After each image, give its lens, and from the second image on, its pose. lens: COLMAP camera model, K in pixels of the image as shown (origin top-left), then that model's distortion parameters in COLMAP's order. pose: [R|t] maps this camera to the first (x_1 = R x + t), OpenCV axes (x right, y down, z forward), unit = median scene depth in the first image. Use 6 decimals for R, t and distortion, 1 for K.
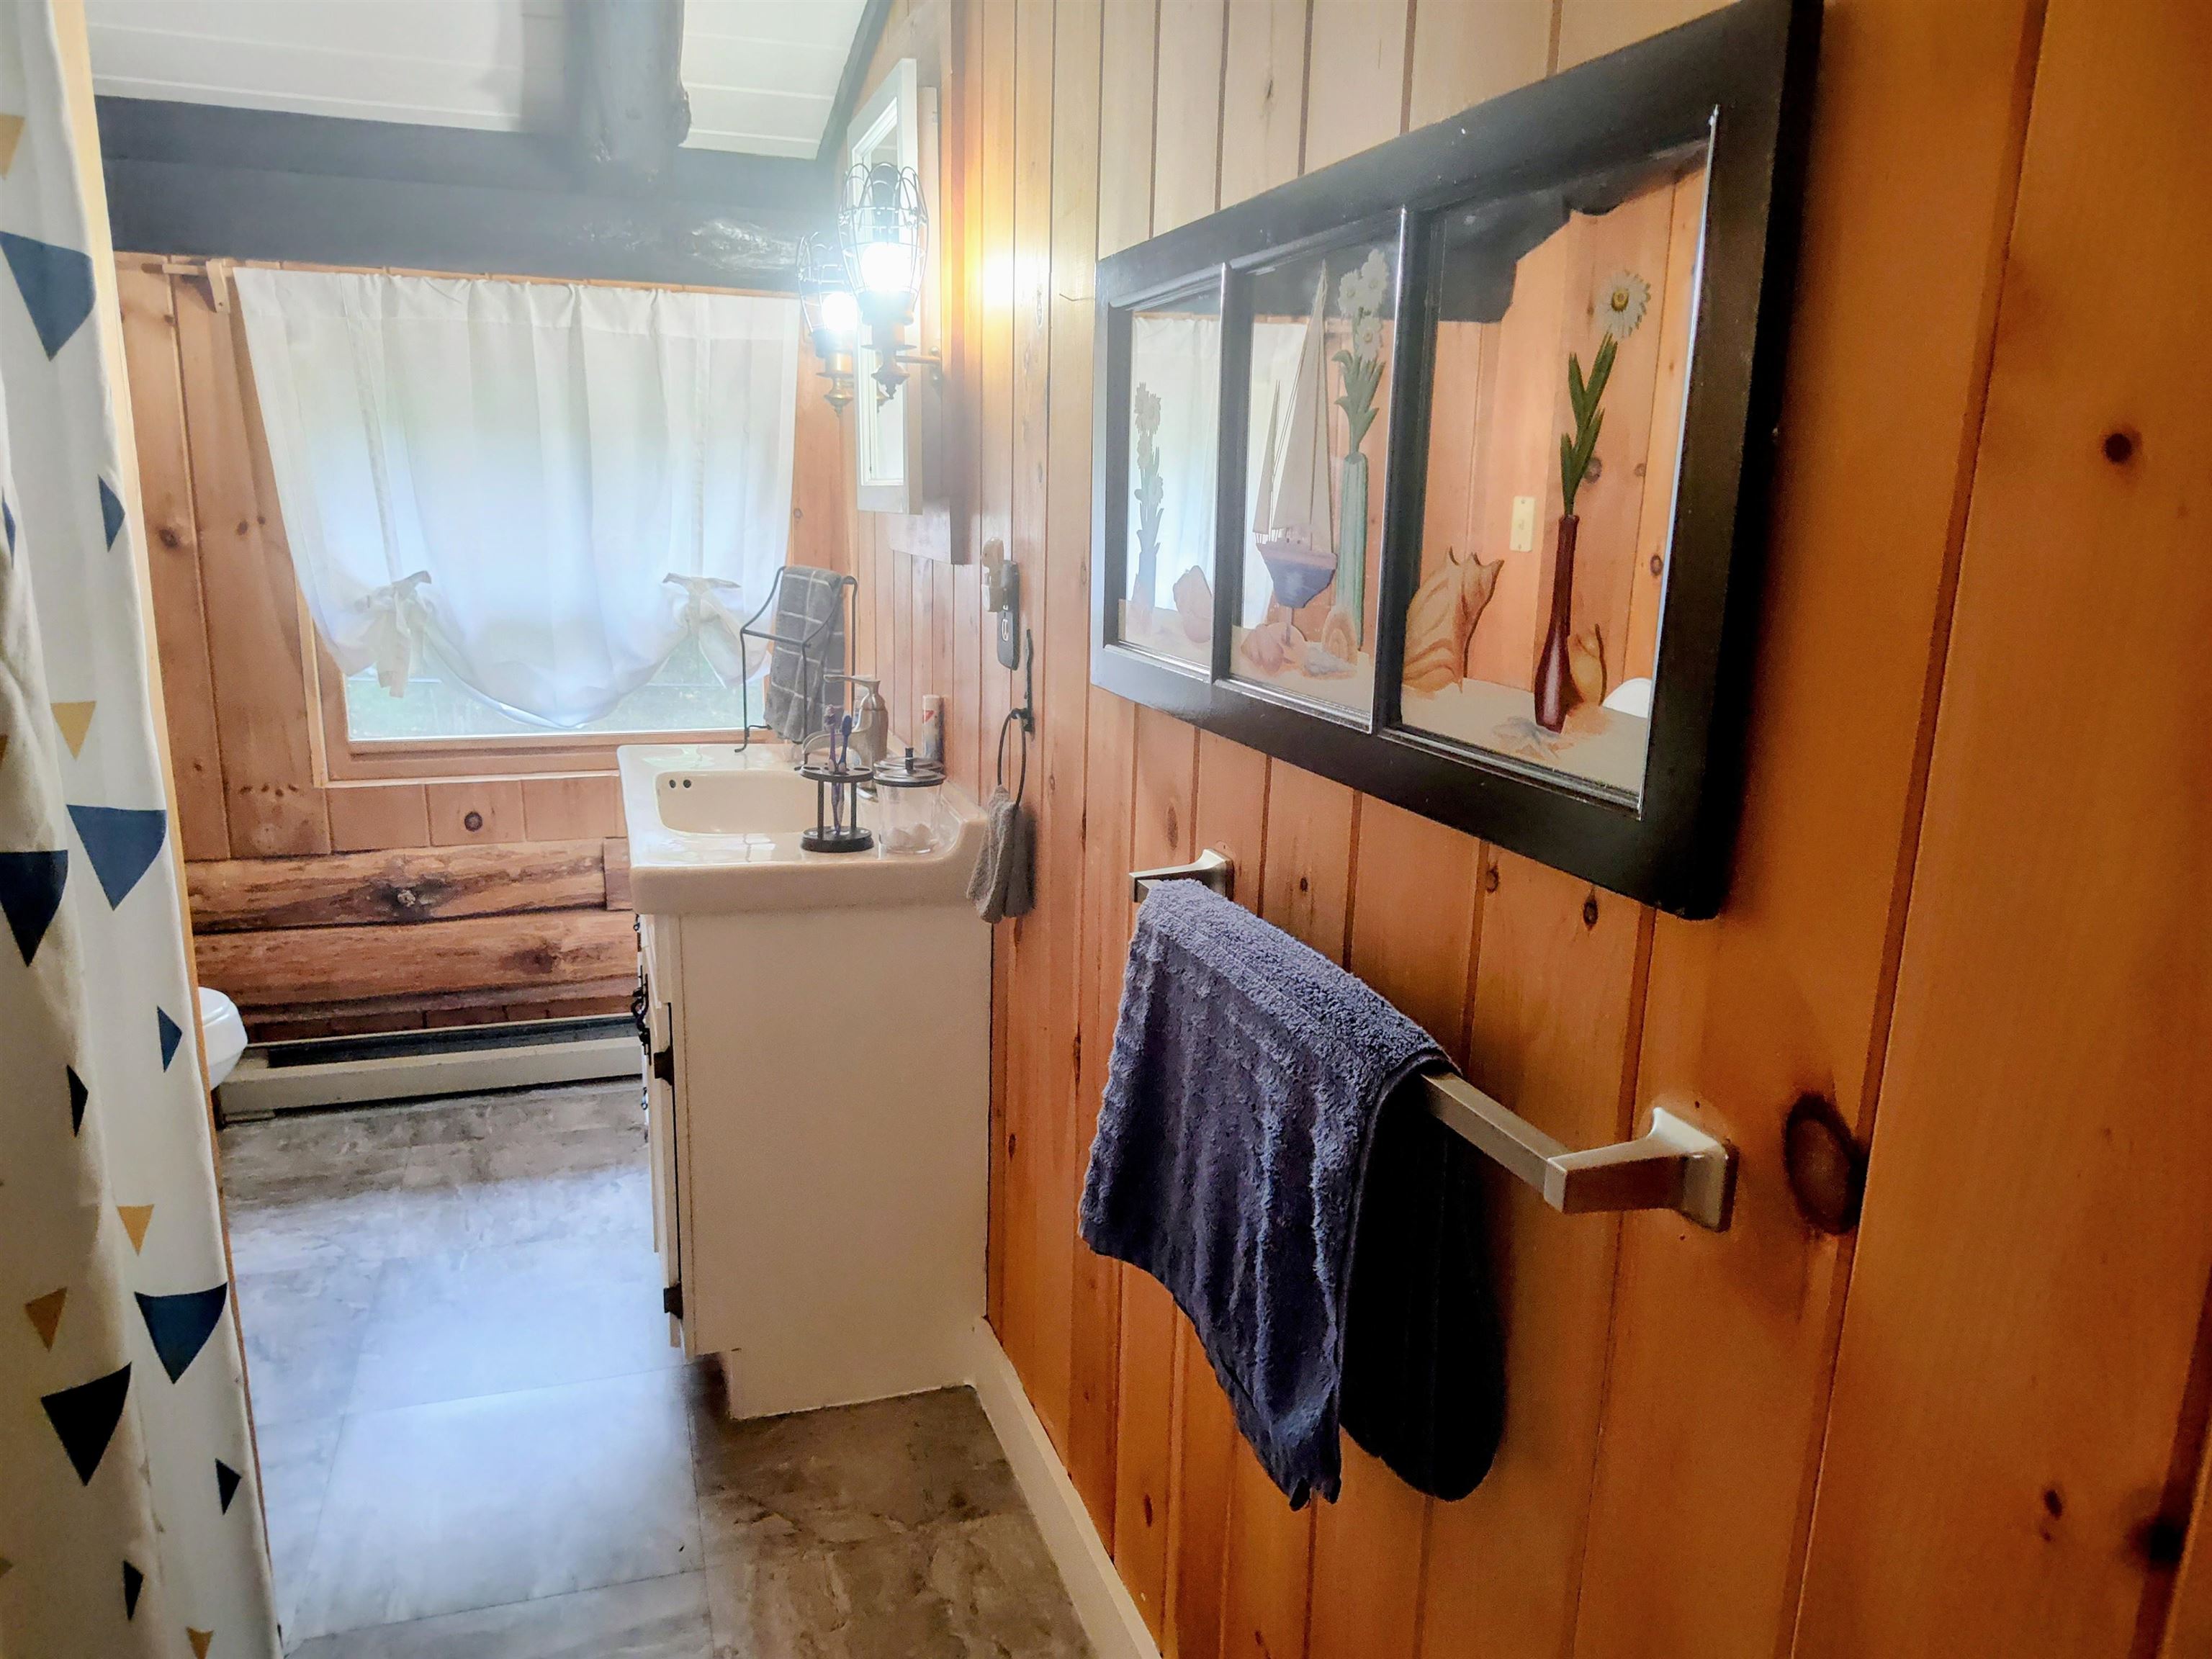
lens RADIAL K [[1606.8, 0, 1100.1], [0, 1606.8, 867.3], [0, 0, 1]] dist [0.051620, -0.092679]
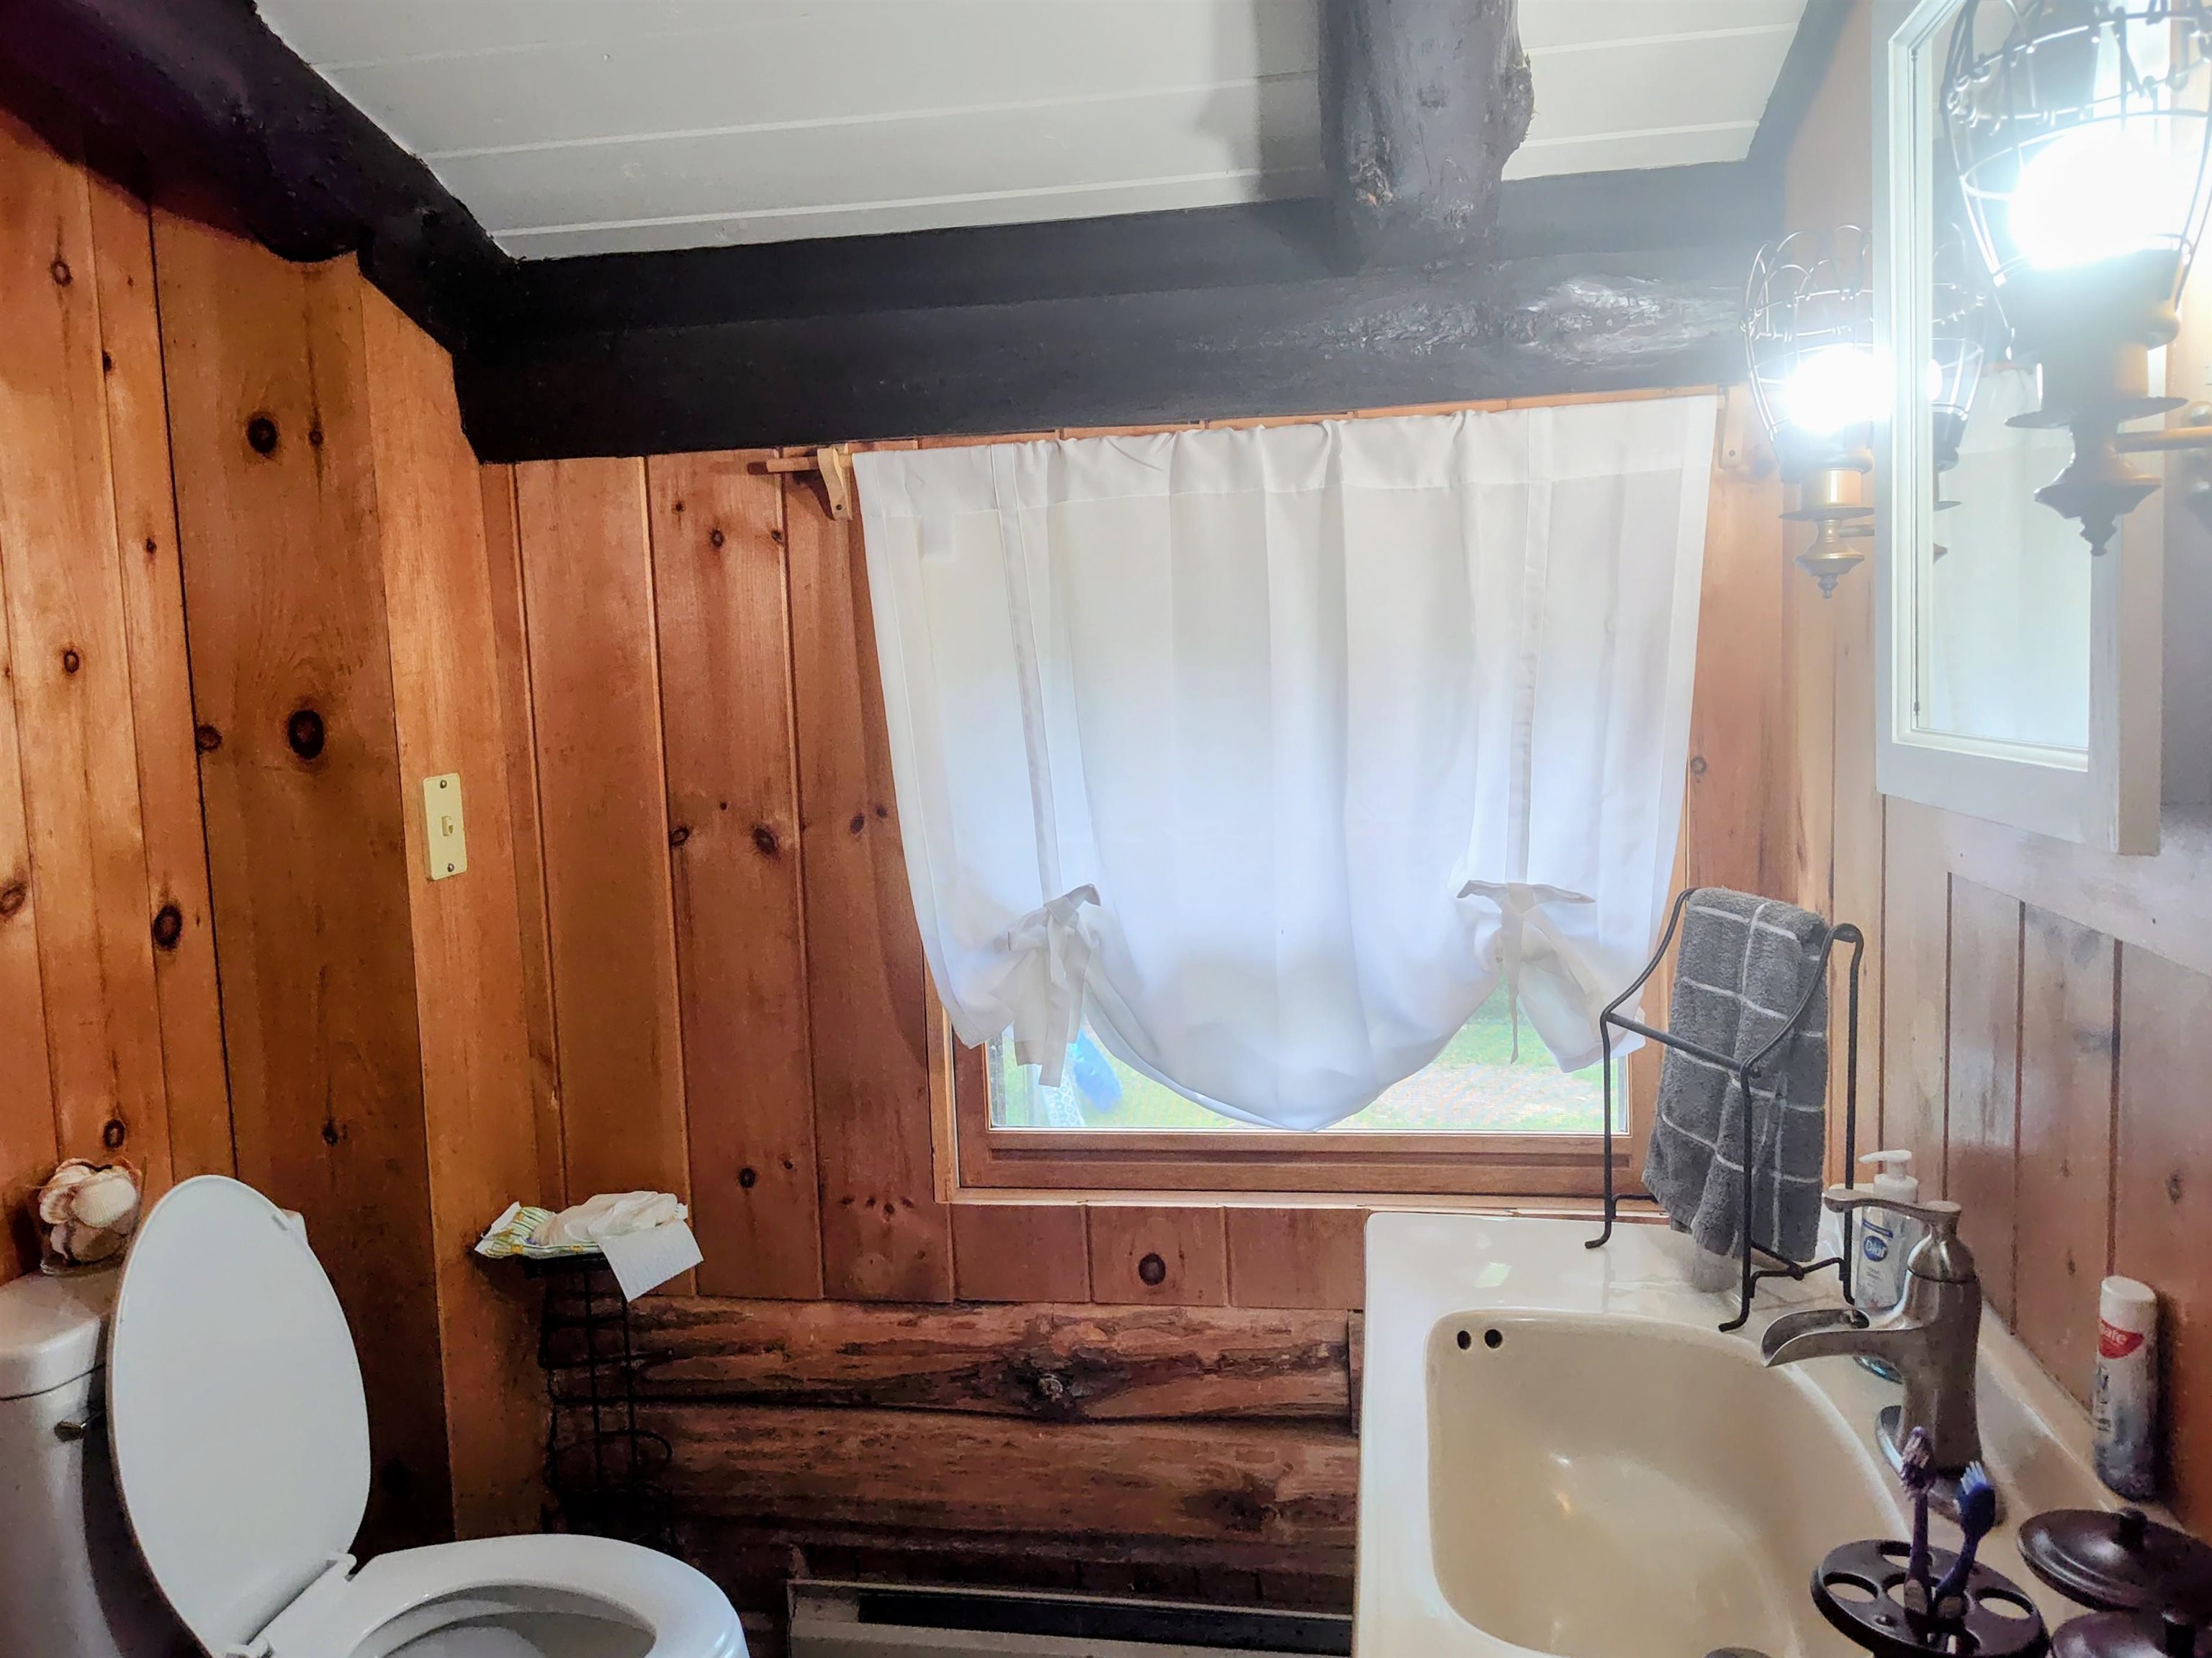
lens RADIAL K [[1606.6, 0, 1100.1], [0, 1606.6, 866.8], [0, 0, 1]] dist [0.051620, -0.092679]
pose [[0.884759, -0.000419, -0.466049, -0.115719], [-0.048211, 0.994552, -0.092420, -0.128925], [0.463549, 0.104238, 0.879919, 0.431983]]
